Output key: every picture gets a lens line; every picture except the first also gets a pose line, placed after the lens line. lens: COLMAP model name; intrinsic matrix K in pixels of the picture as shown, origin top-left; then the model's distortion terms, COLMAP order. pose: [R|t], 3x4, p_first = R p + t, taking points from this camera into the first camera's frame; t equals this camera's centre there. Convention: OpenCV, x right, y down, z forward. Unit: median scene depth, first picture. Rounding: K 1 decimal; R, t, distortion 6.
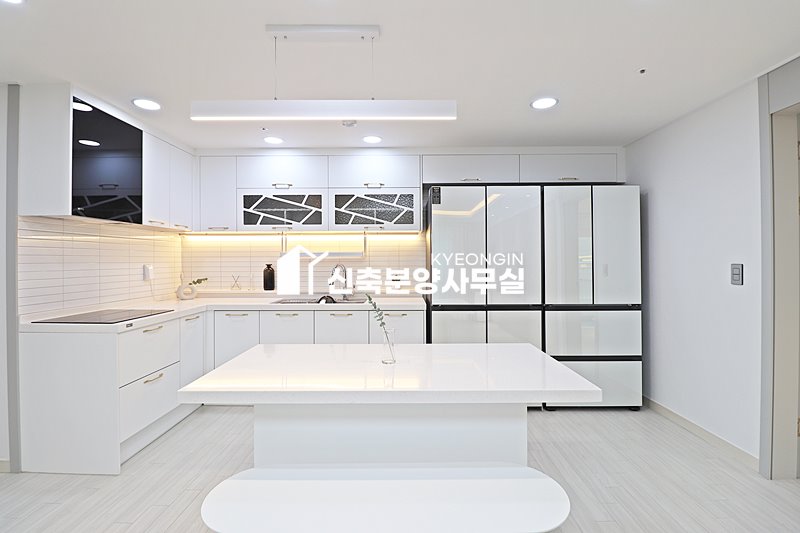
lens RADIAL K [[370.5, 0, 401.8], [0, 370.5, 259.6], [0, 0, 1]] dist [0.002341, -0.014831]
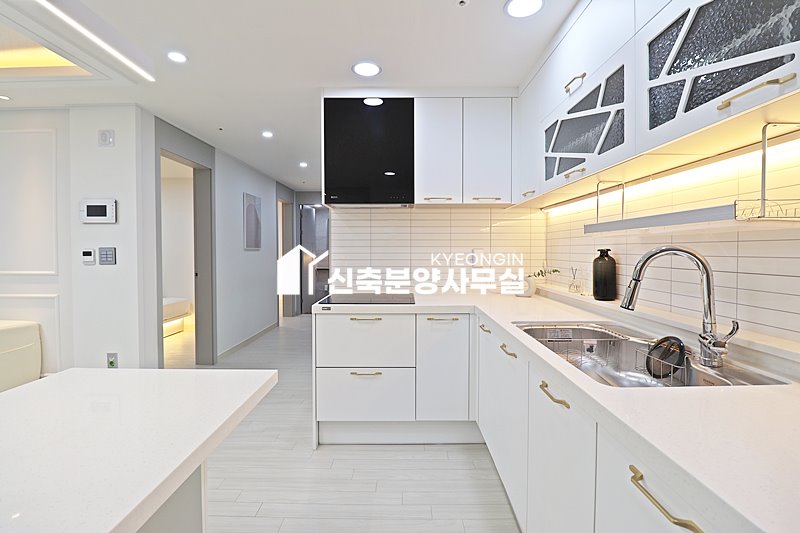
lens RADIAL K [[370.5, 0, 401.8], [0, 370.5, 259.6], [0, 0, 1]] dist [0.002341, -0.014831]
pose [[0.000475, 0.028899, -0.999582, 0.160889], [0.001554, 0.999581, 0.028899, 0.012211], [0.999999, -0.001567, 0.000430, 0.777566]]
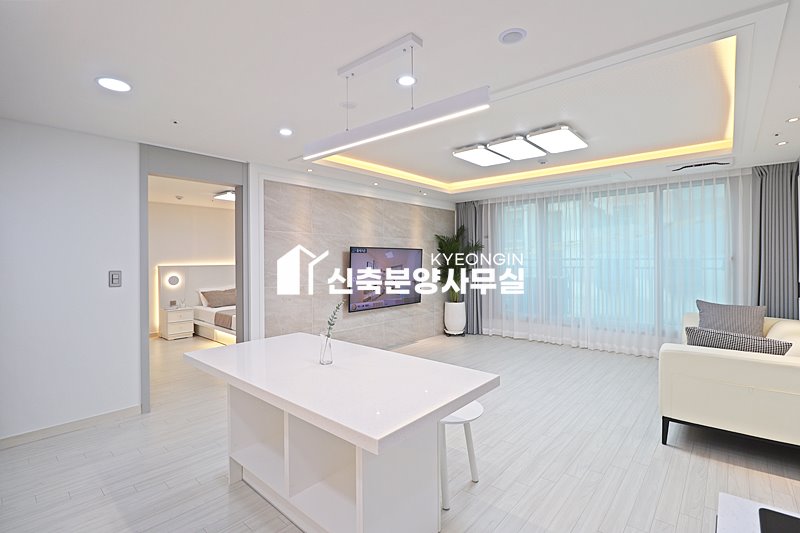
lens RADIAL K [[373.2, 0, 402.7], [0, 373.2, 258.4], [0, 0, 1]] dist [-0.002262, -0.012067]
pose [[-0.753934, 0.011396, 0.656851, -0.479534], [0.008179, 0.999935, -0.007960, -0.008842], [-0.656899, -0.000629, -0.753978, 0.870576]]
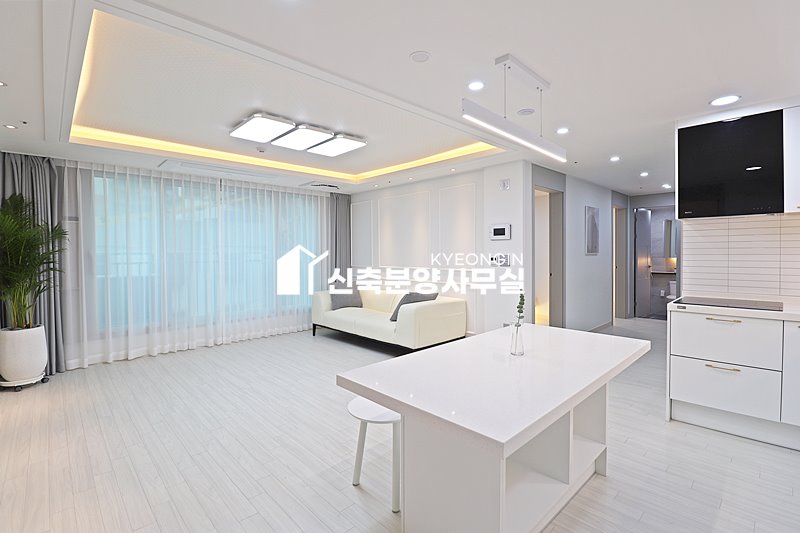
lens RADIAL K [[373.2, 0, 402.7], [0, 373.2, 258.4], [0, 0, 1]] dist [-0.002262, -0.012067]
pose [[-0.713051, 0.021429, -0.700785, 0.483001], [0.011523, 0.999756, 0.018846, -0.008951], [0.701017, 0.005364, -0.713124, 0.791736]]
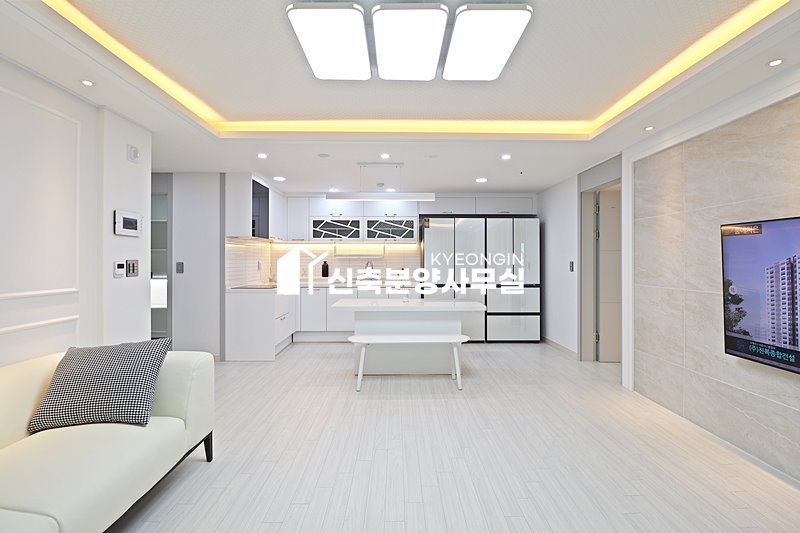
lens RADIAL K [[370.5, 0, 401.8], [0, 370.5, 259.6], [0, 0, 1]] dist [0.002341, -0.014831]
pose [[0.999768, 0.004756, 0.020991, -0.057934], [-0.004745, 0.999989, -0.000603, 0.004730], [-0.020994, 0.000503, 0.999779, -0.701548]]
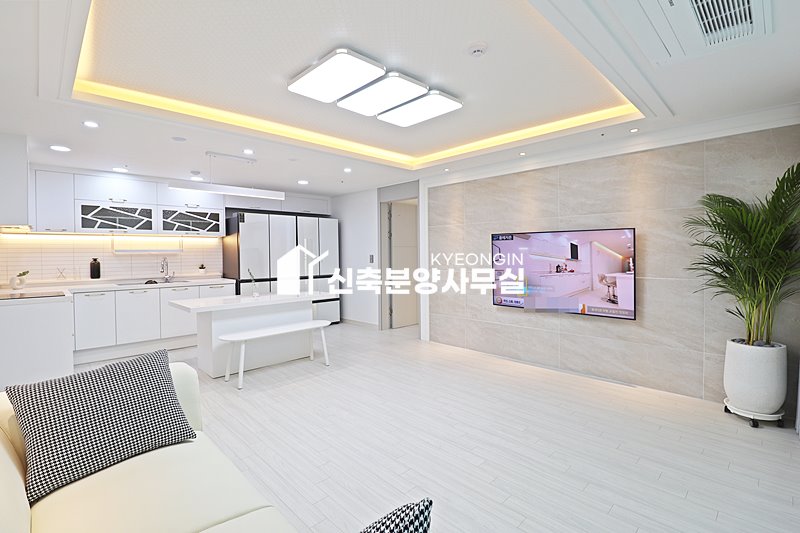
lens RADIAL K [[373.2, 0, 402.7], [0, 373.2, 258.4], [0, 0, 1]] dist [-0.002262, -0.012067]
pose [[0.709347, -0.013763, 0.704725, -0.546690], [0.004480, 0.999877, 0.015017, -0.002059], [-0.704845, -0.007495, 0.709321, -0.707873]]
